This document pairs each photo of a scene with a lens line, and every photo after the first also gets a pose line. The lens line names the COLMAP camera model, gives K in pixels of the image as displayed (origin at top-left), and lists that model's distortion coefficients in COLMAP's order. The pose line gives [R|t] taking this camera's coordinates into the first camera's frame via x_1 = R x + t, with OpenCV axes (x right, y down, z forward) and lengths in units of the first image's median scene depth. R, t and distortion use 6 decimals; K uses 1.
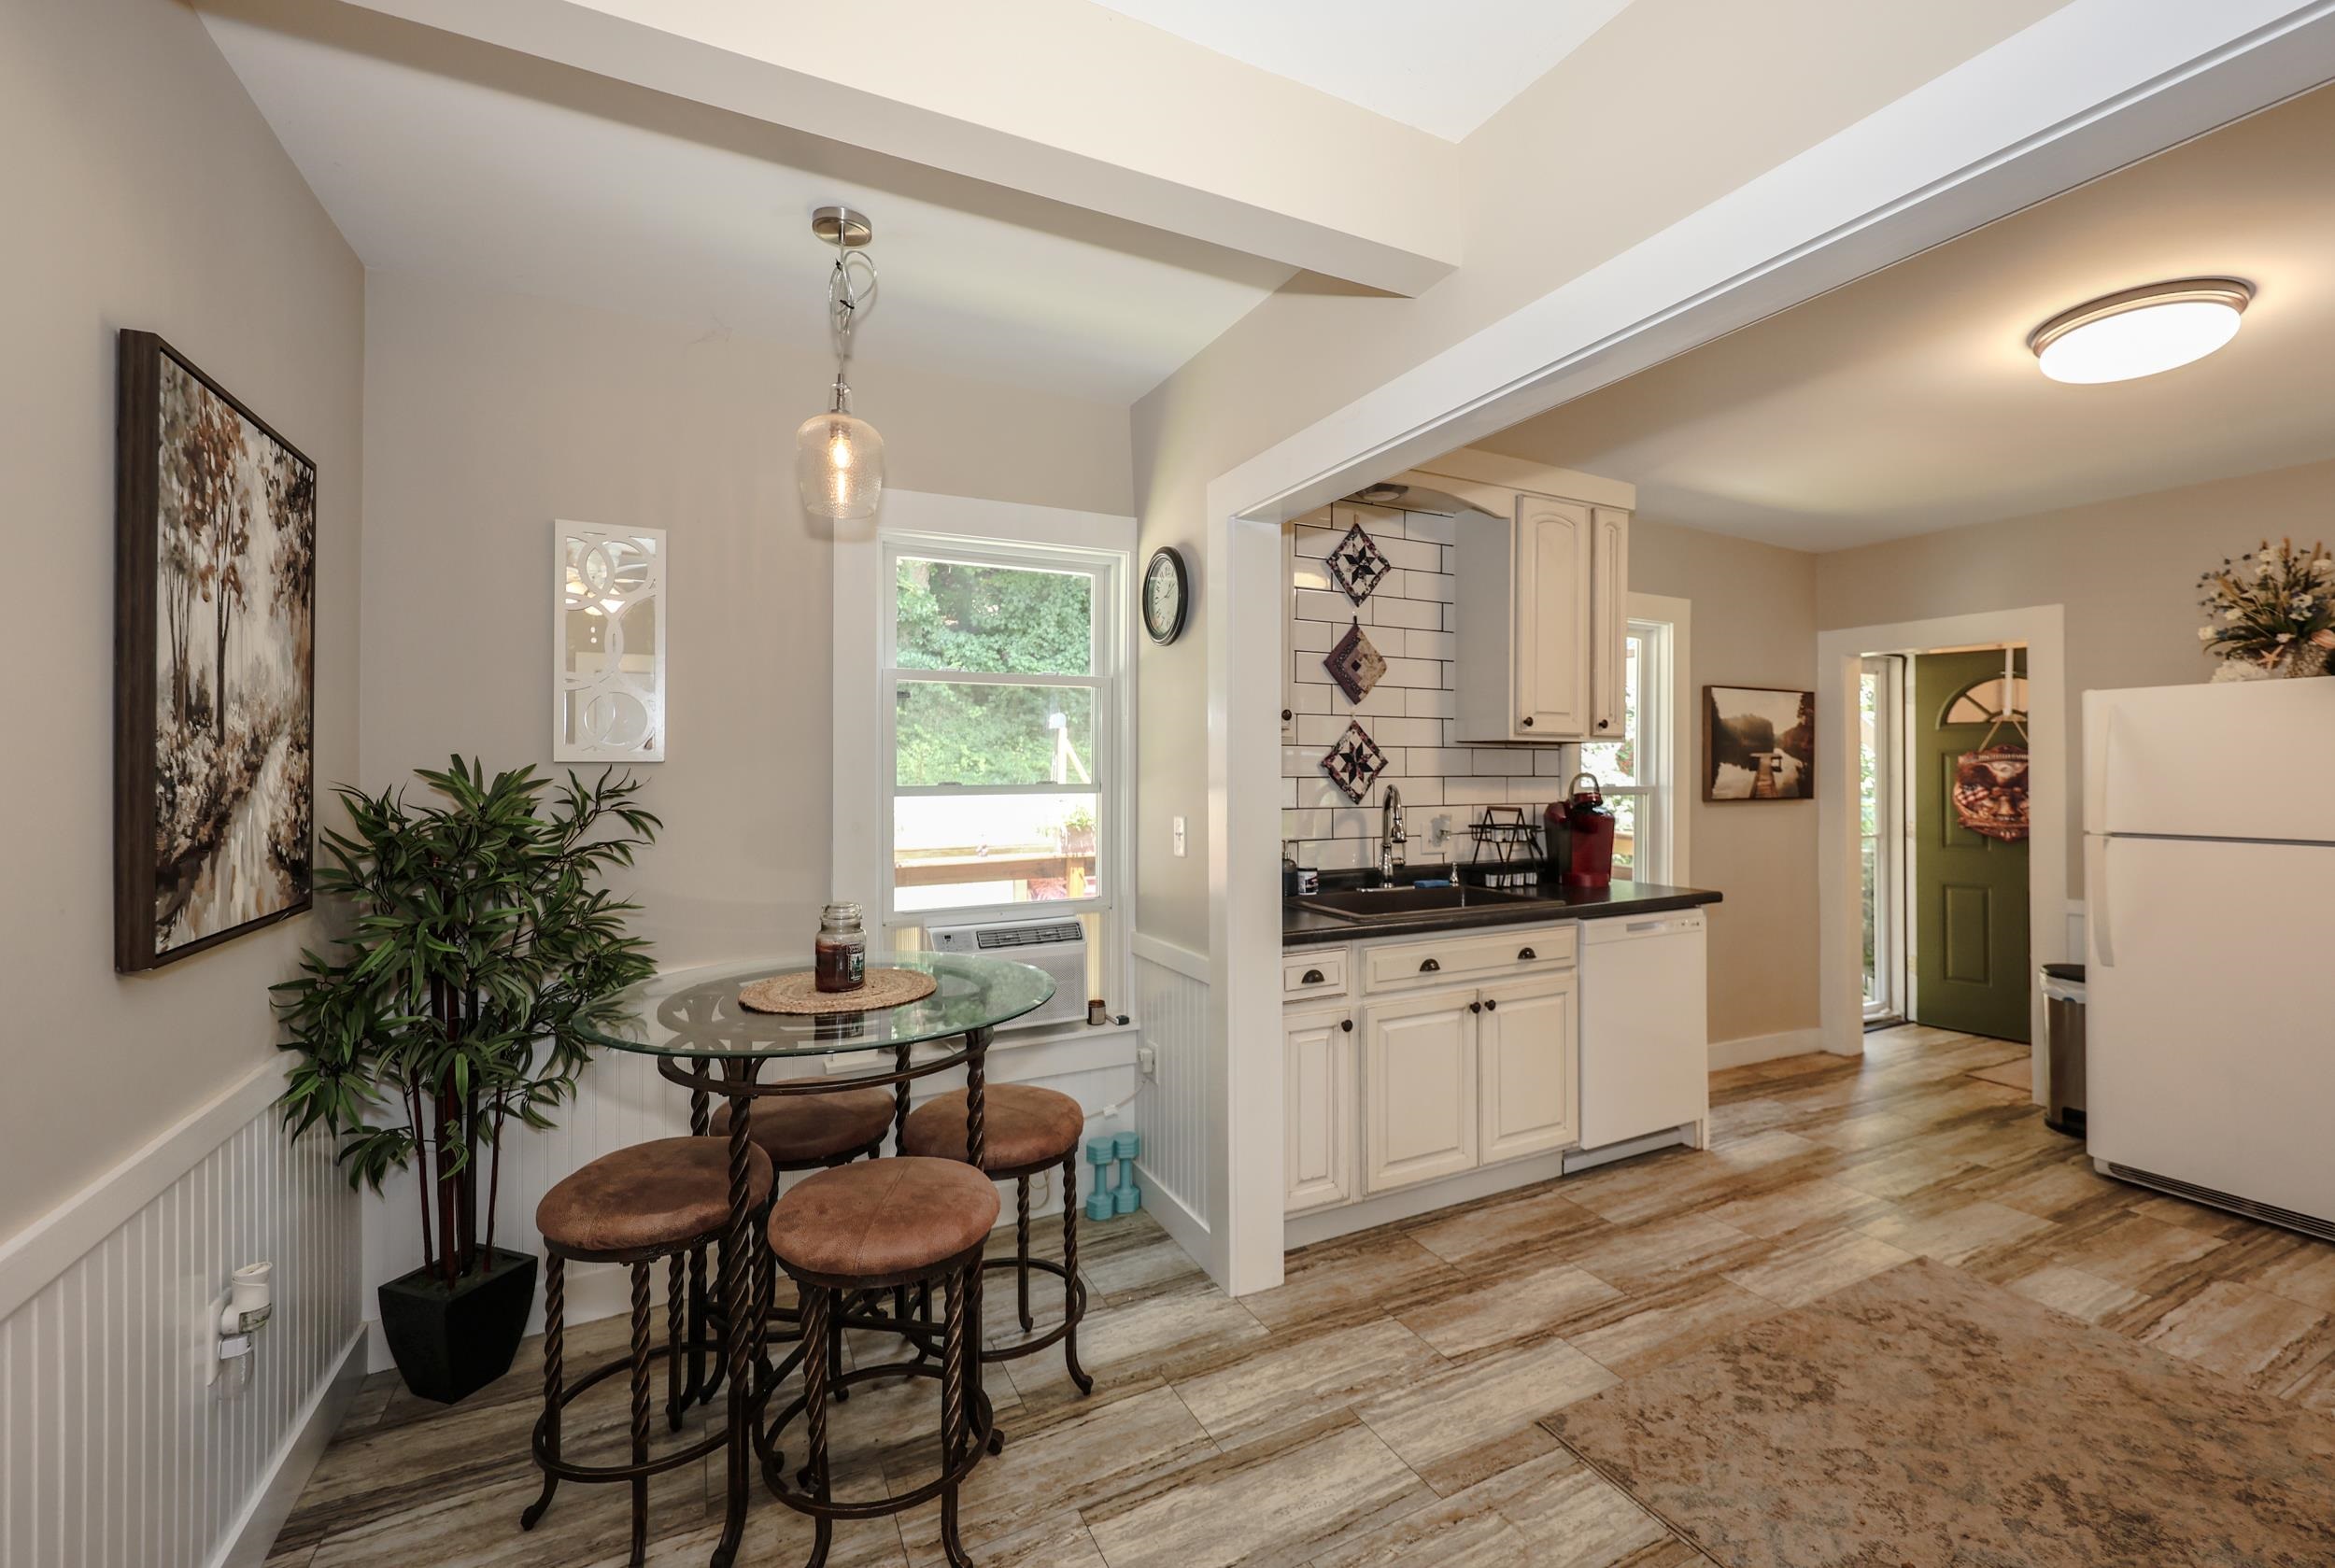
lens RADIAL K [[982.8, 0, 1207.2], [0, 982.8, 754.0], [0, 0, 1]] dist [-0.000349, 0.000391]
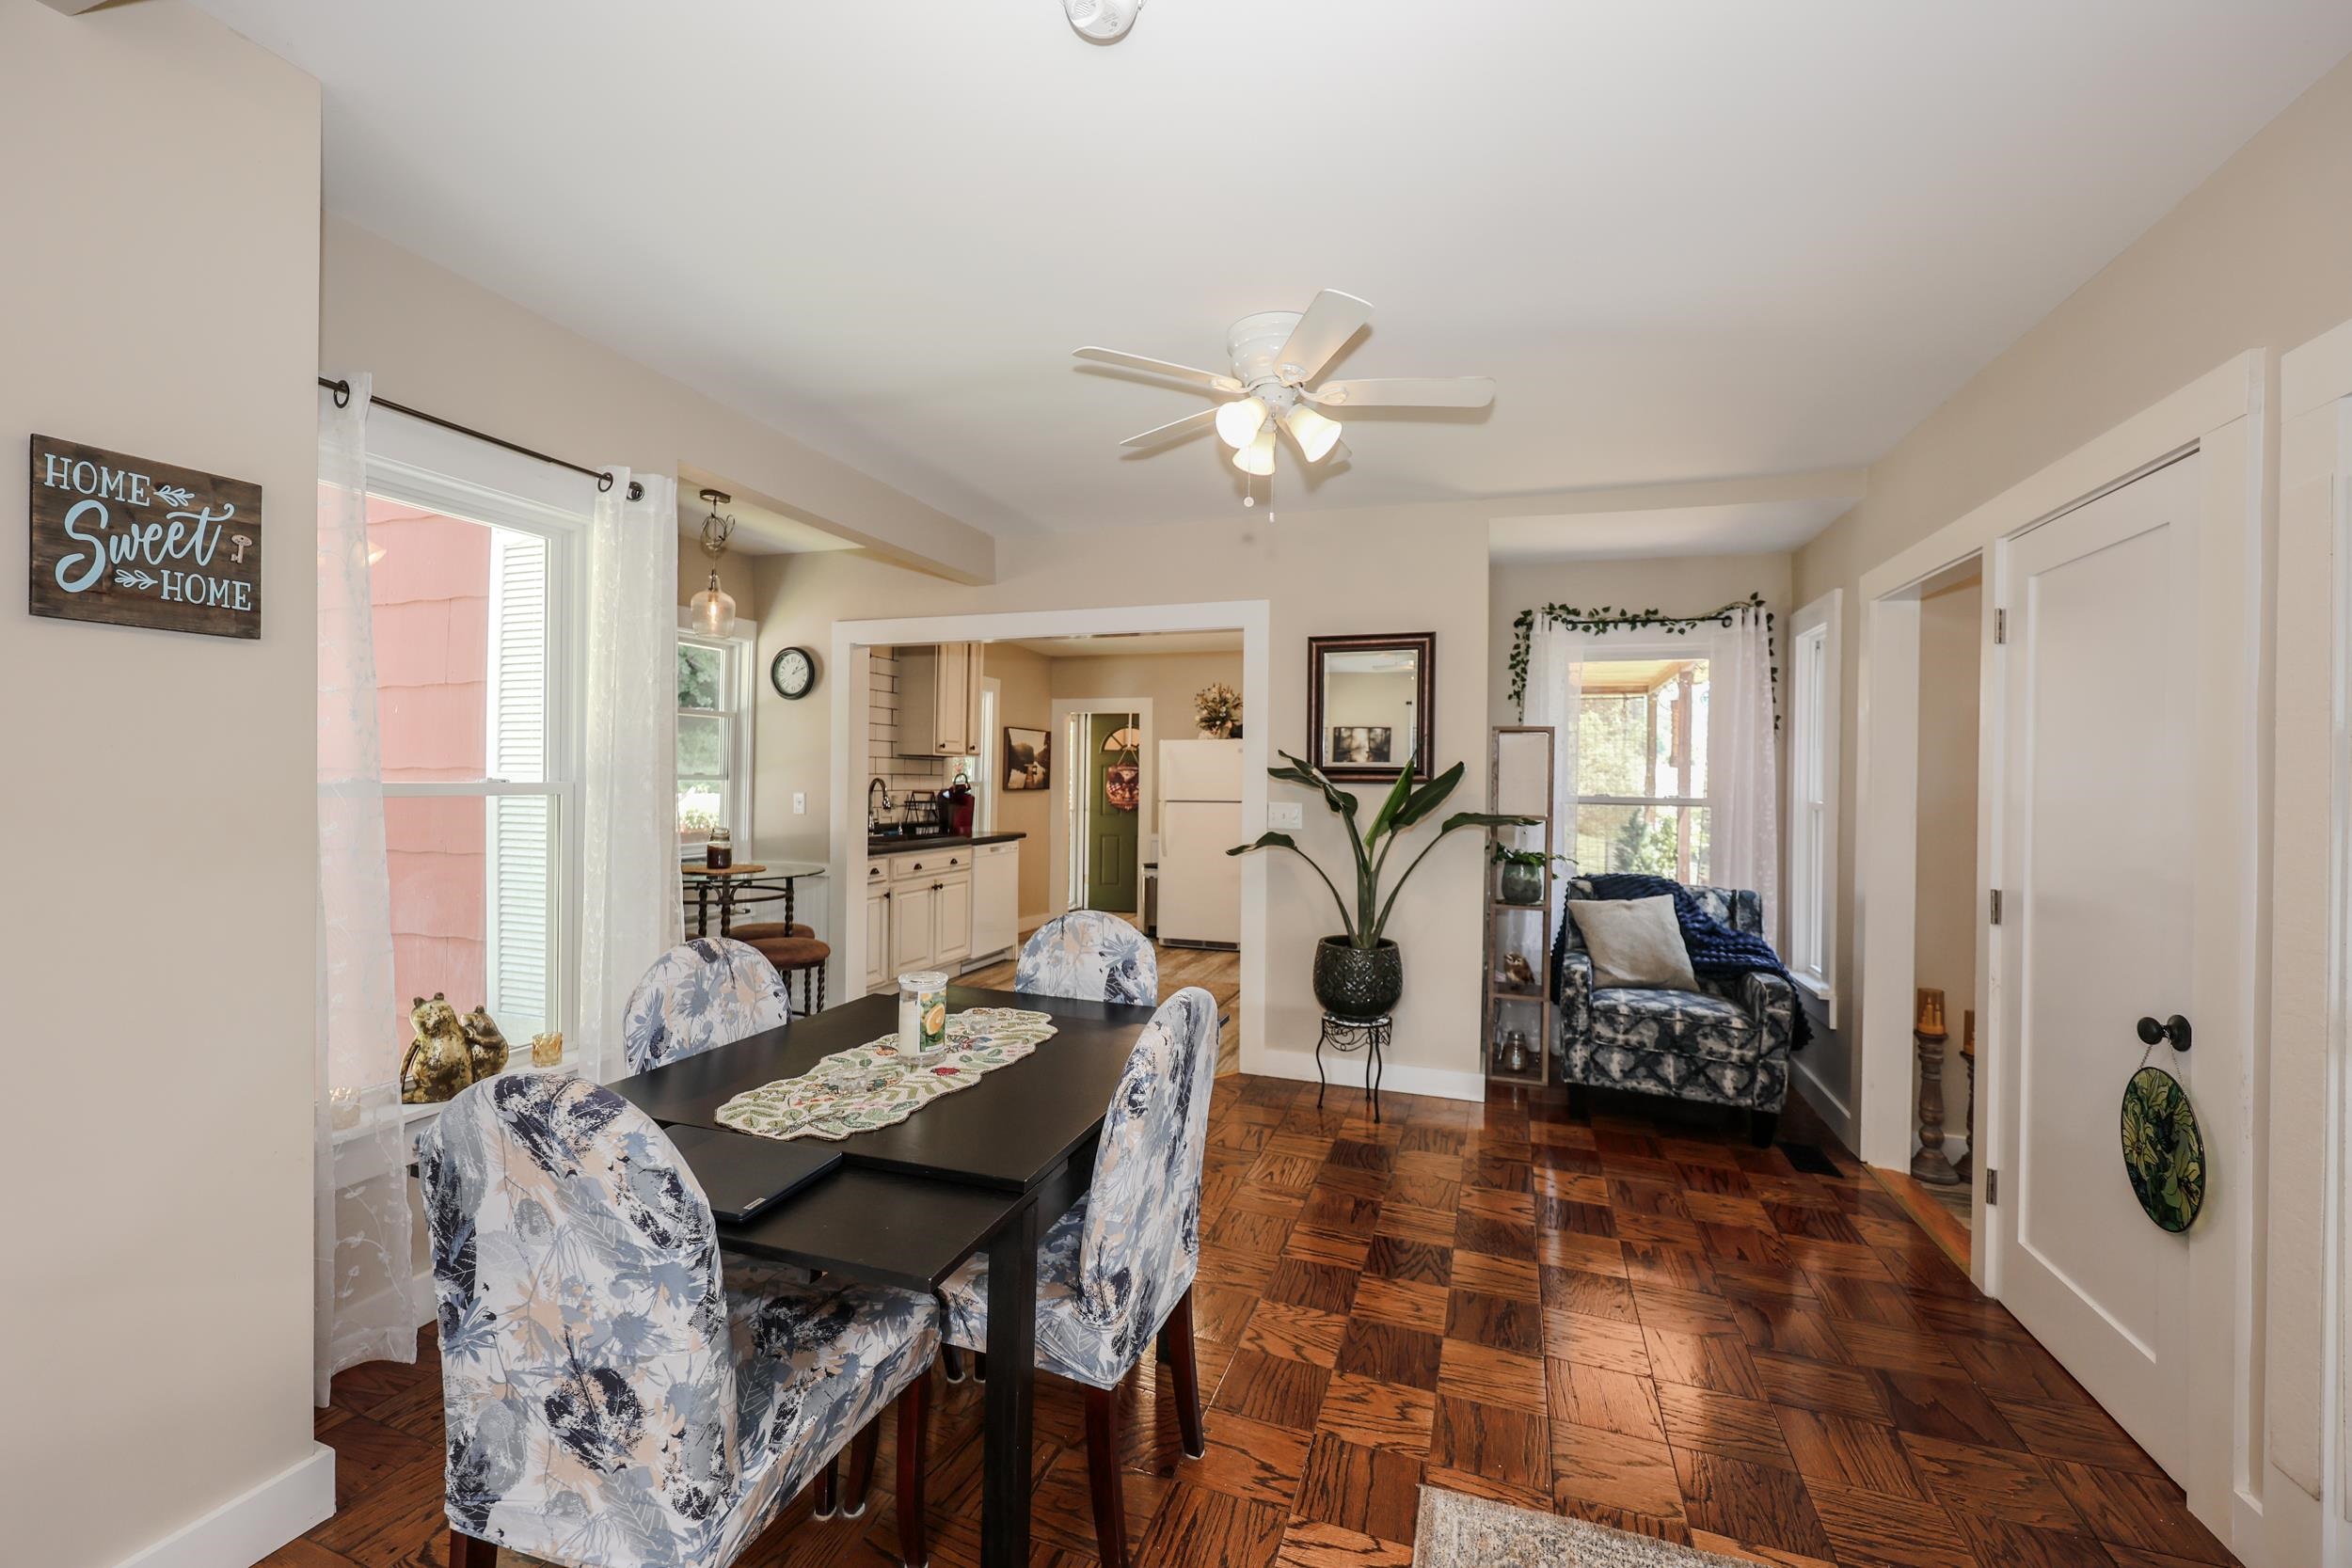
lens RADIAL K [[965.7, 0, 1175.4], [0, 965.7, 792.3], [0, 0, 1]] dist [-0.000855, 0.000378]
pose [[0.729432, -0.002588, 0.684048, -0.622527], [-0.019285, 0.999518, 0.024345, 0.003333], [-0.683781, -0.030950, 0.729031, -0.671261]]
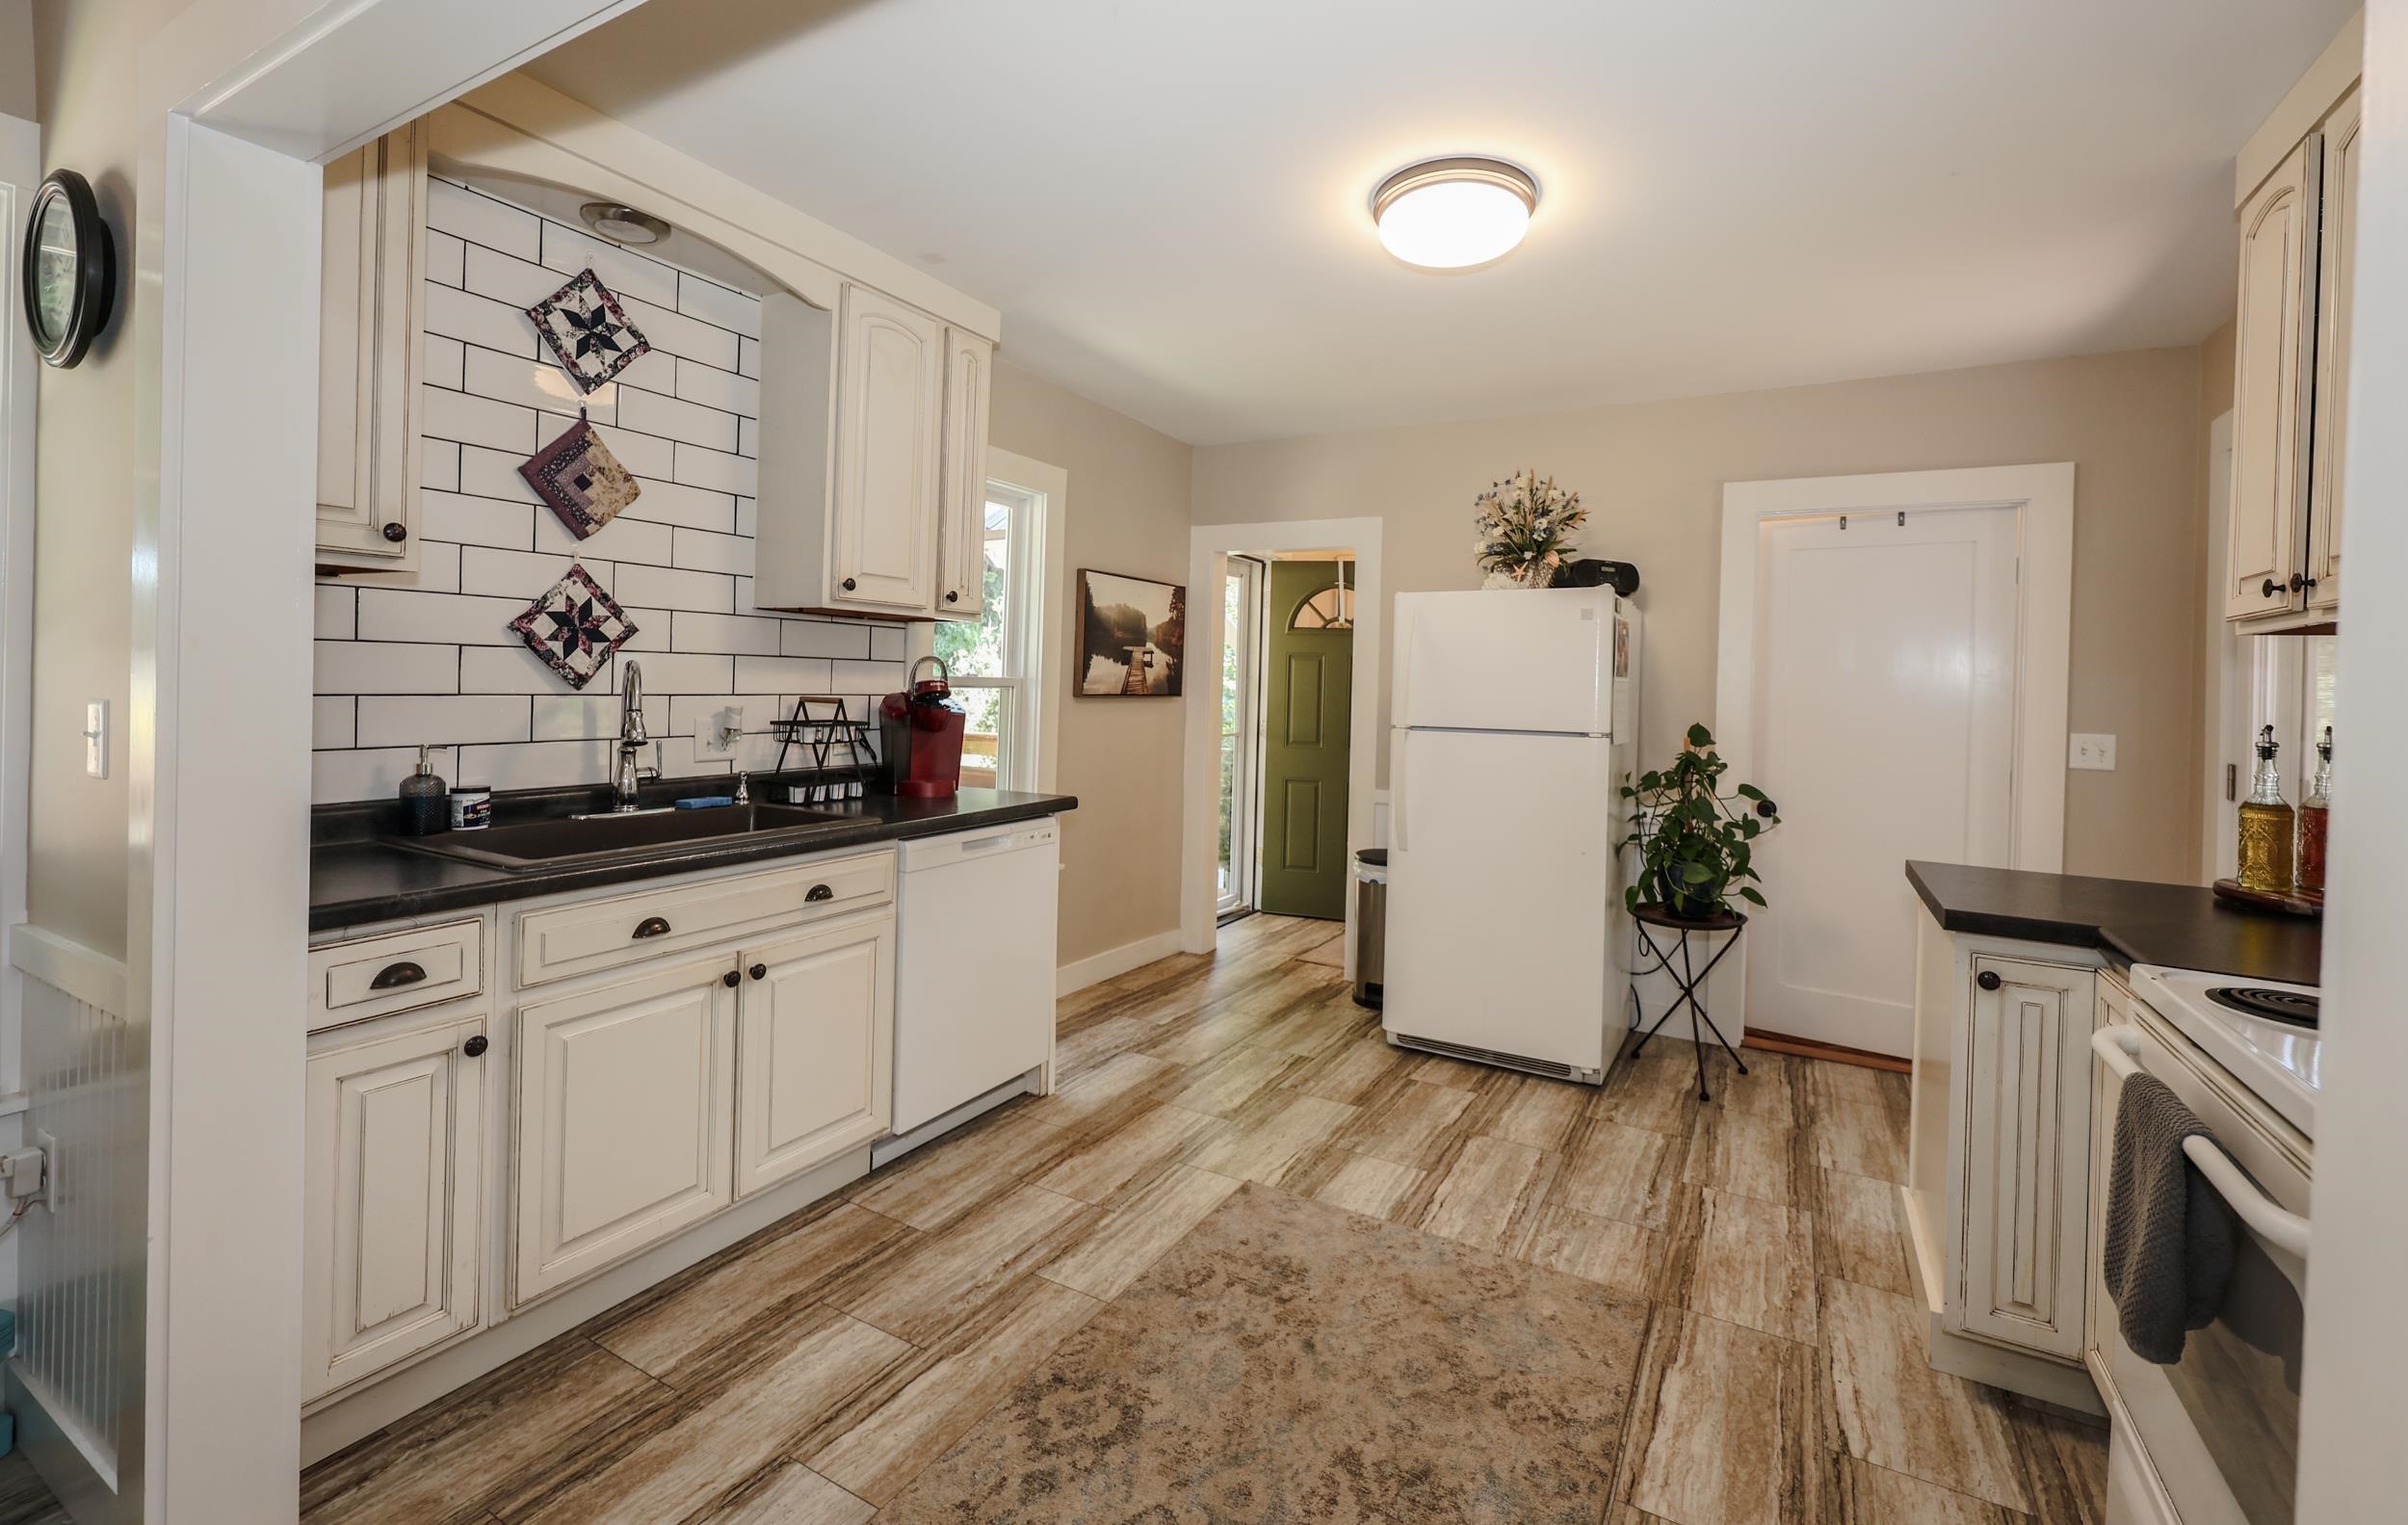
lens RADIAL K [[1012.7, 0, 1248.2], [0, 1012.7, 680.2], [0, 0, 1]] dist [0.001102, 0.000151]
pose [[0.827252, 0.021676, 0.561413, 0.143435], [-0.033673, 0.999372, 0.011032, 0.021913], [-0.560821, -0.028030, 0.827462, 0.175068]]
